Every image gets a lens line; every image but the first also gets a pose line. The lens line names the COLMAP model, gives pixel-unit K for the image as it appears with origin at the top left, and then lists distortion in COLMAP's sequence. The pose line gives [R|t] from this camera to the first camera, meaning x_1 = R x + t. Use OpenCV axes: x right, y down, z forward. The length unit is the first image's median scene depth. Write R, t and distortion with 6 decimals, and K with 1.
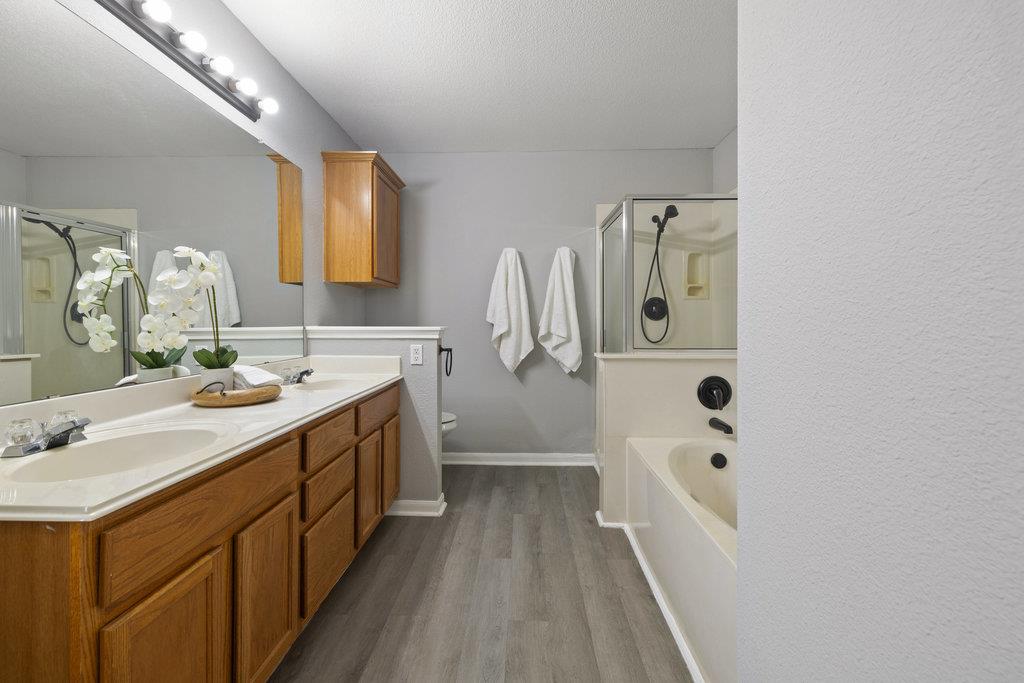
lens RADIAL K [[436.5, 0, 508.4], [0, 436.5, 322.3], [0, 0, 1]] dist [0.001566, 0.001208]
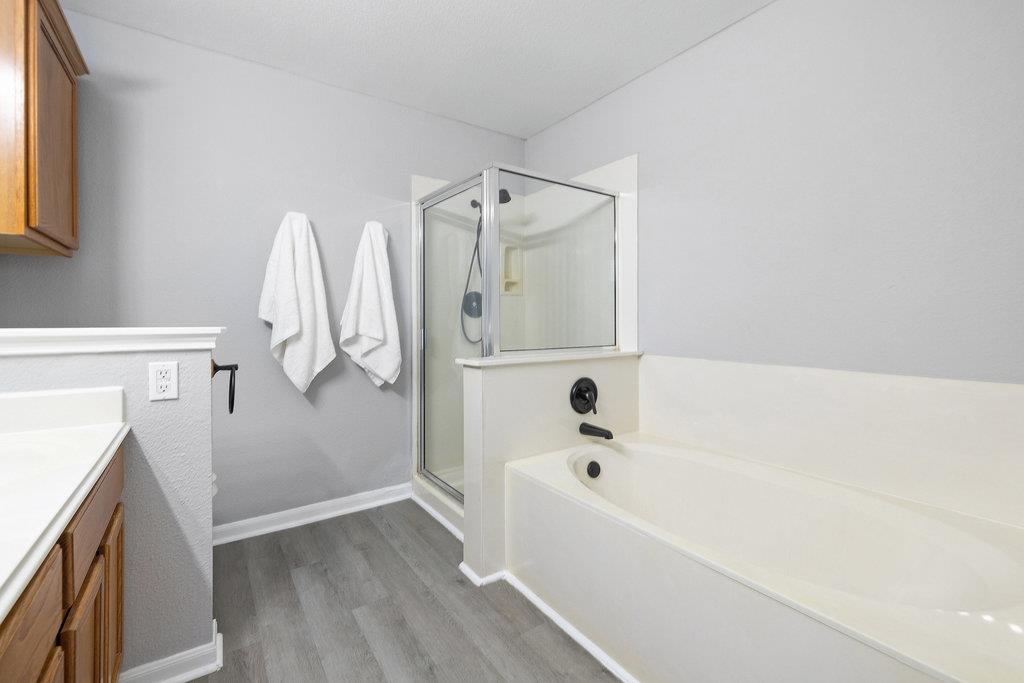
lens RADIAL K [[436.5, 0, 506.4], [0, 436.5, 321.0], [0, 0, 1]] dist [0.001566, 0.001208]
pose [[0.804695, -0.002887, 0.593681, -0.145804], [0.002838, 0.999995, 0.001017, 0.001815], [-0.593682, 0.000867, 0.804699, 0.253429]]
